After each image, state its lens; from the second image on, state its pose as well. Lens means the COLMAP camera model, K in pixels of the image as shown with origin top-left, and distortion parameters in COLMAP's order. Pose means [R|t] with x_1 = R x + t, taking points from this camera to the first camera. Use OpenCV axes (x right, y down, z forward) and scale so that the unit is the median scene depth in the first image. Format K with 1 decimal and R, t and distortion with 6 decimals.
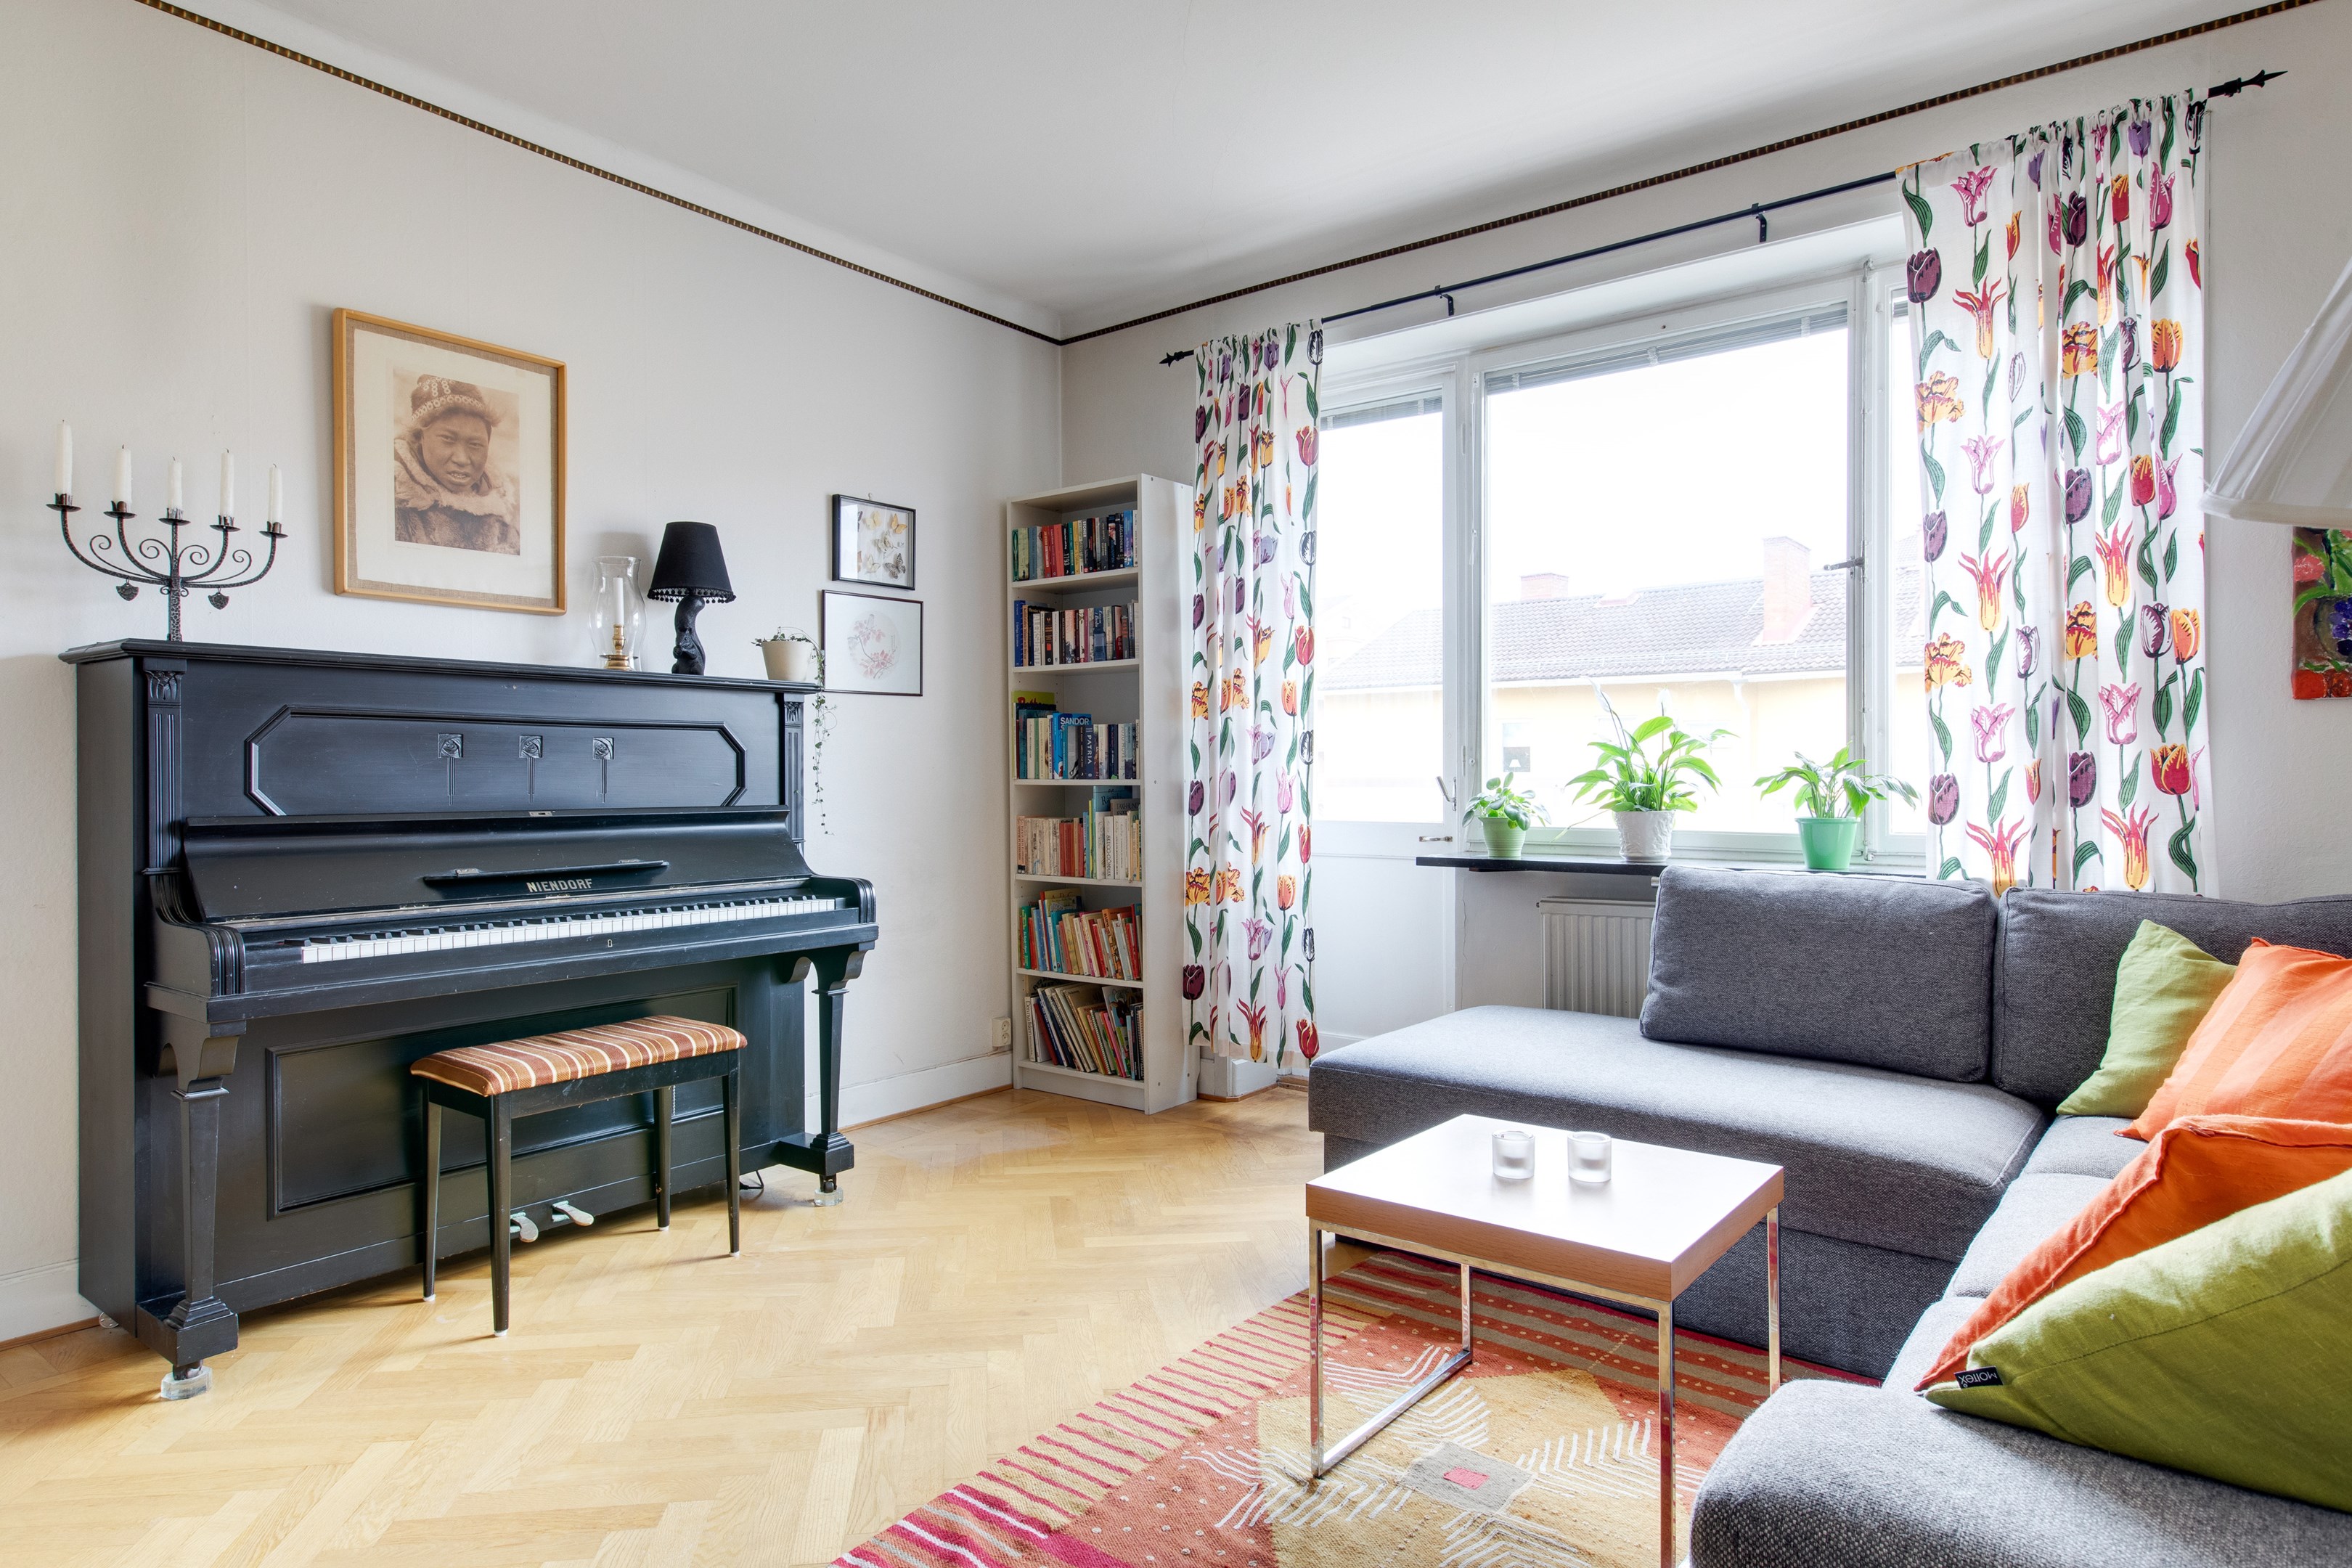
lens RADIAL K [[1345.6, 0, 1169.6], [0, 1345.6, 784.3], [0, 0, 1]] dist [0.011987, -0.000761]
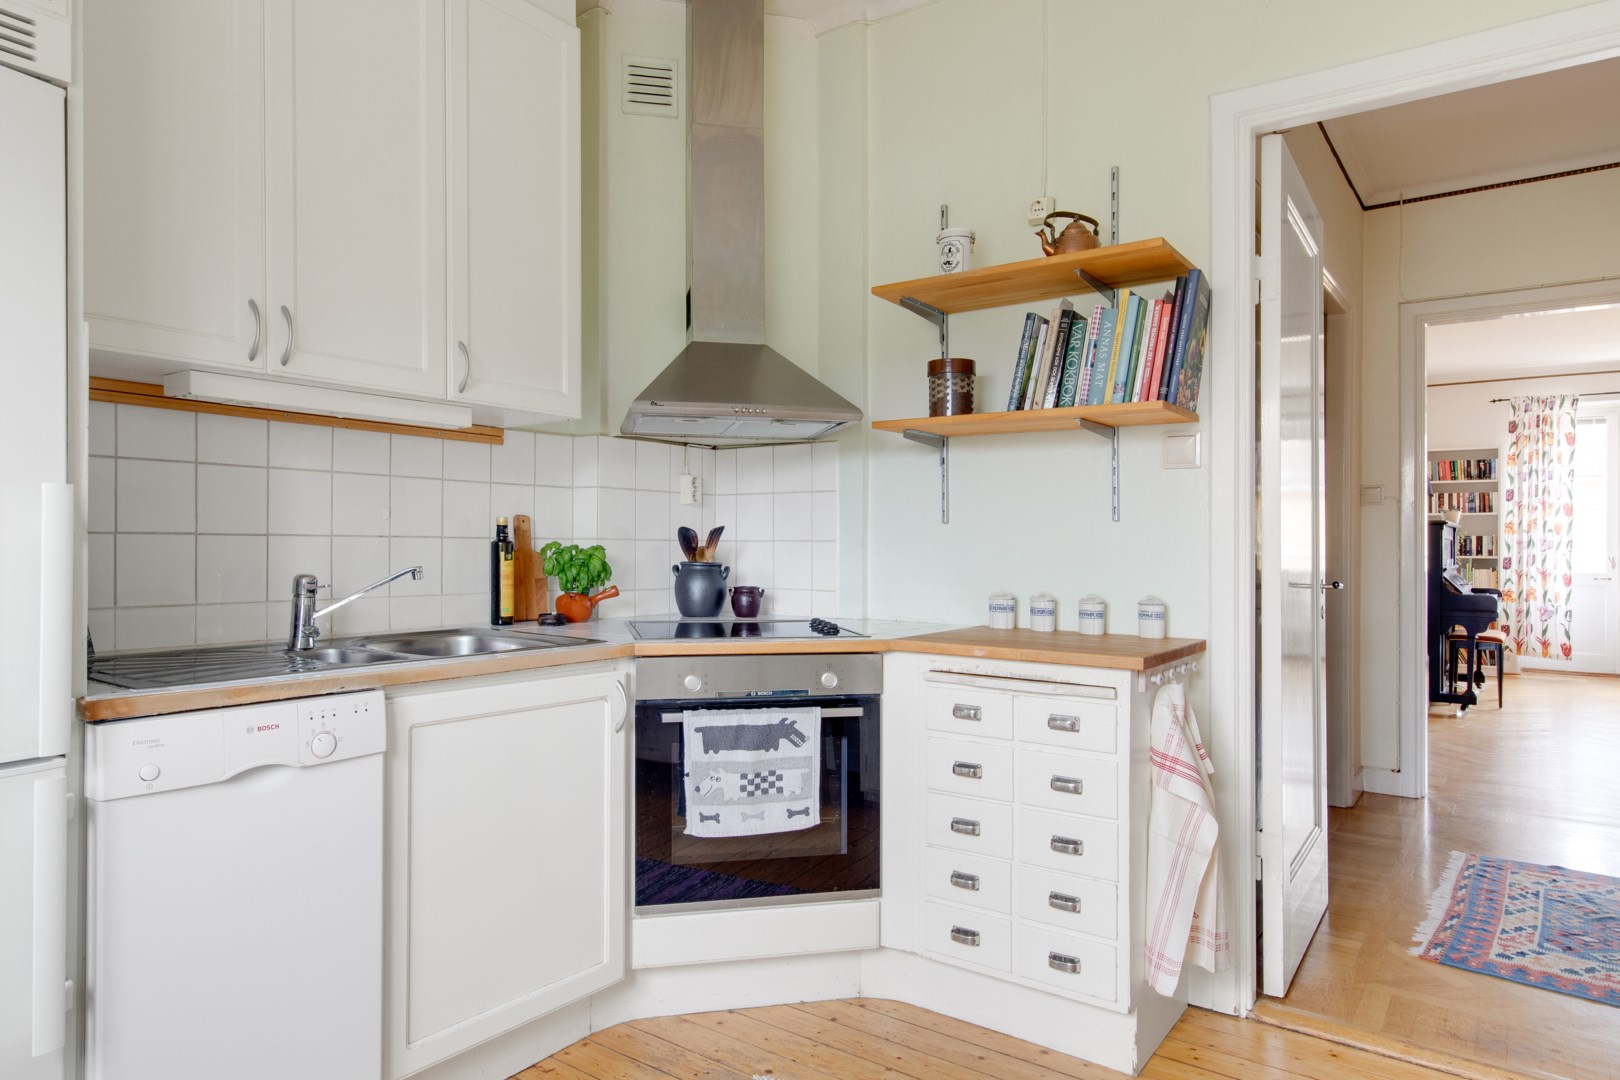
lens RADIAL K [[999.5, 0, 838.1], [0, 999.5, 547.4], [0, 0, 1]] dist [0.008380, 0.000259]
pose [[0.998364, 0.006856, 0.056765, -2.076900], [-0.006626, 0.999969, -0.004240, -0.006283], [-0.056793, 0.003857, 0.998379, -1.360242]]
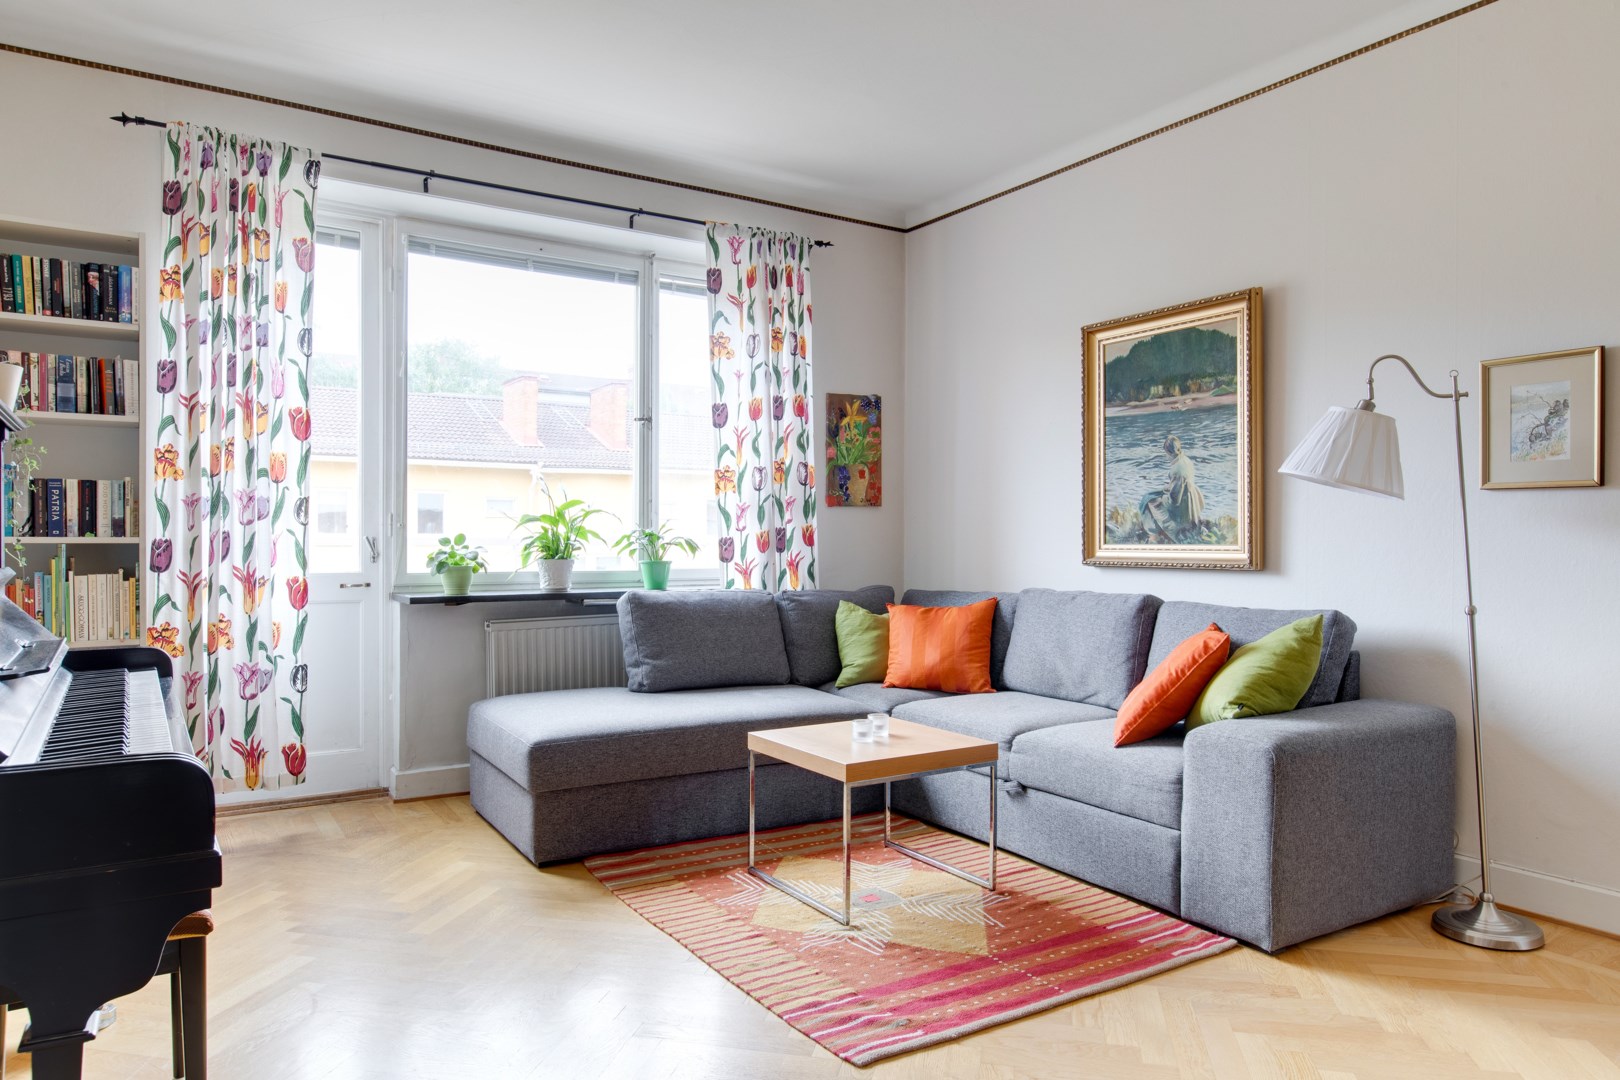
lens RADIAL K [[1036.9, 0, 770.3], [0, 1036.9, 544.4], [0, 0, 1]] dist [-0.001739, -0.003370]
pose [[0.349221, -0.002224, 0.937038, -0.810712], [0.000214, 0.999997, 0.002294, -0.000213], [-0.937040, -0.000600, 0.349221, 0.404604]]
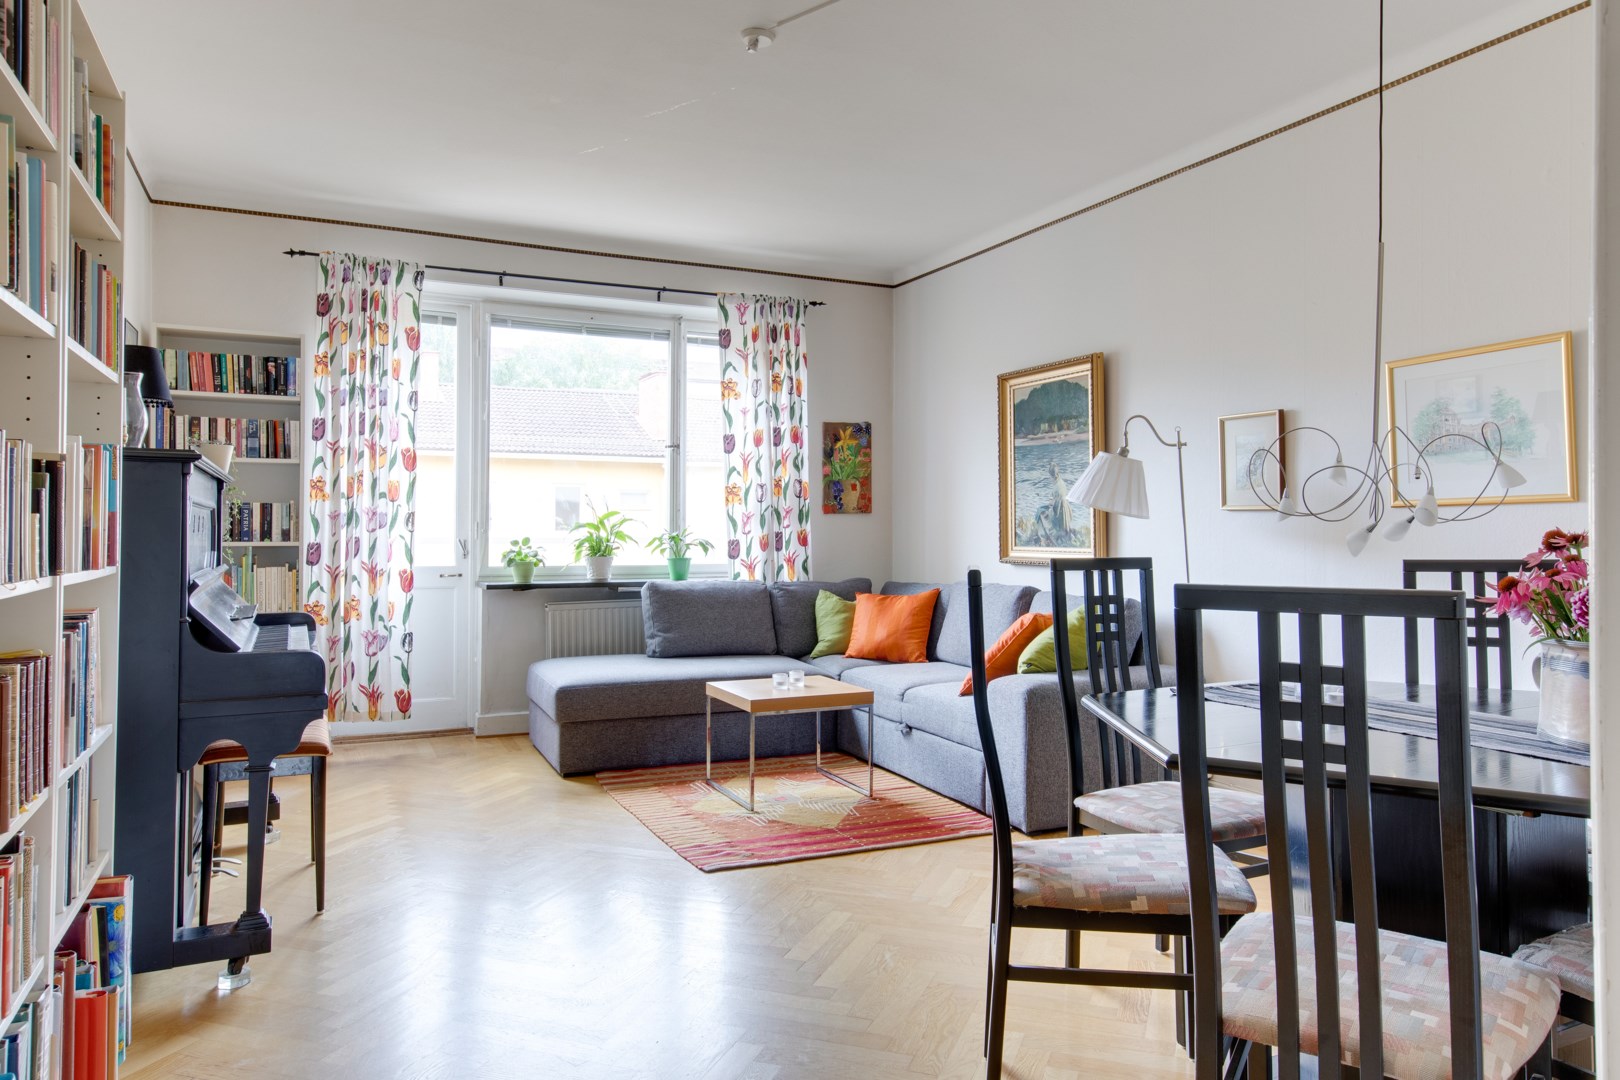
lens RADIAL K [[1099.2, 0, 797.9], [0, 1099.2, 511.0], [0, 0, 1]] dist [0.011242, 0.010607]
pose [[0.464143, 0.017269, 0.885592, -1.162387], [-0.000713, 0.999817, -0.019122, -0.020544], [-0.885760, 0.008244, 0.464070, -0.052762]]
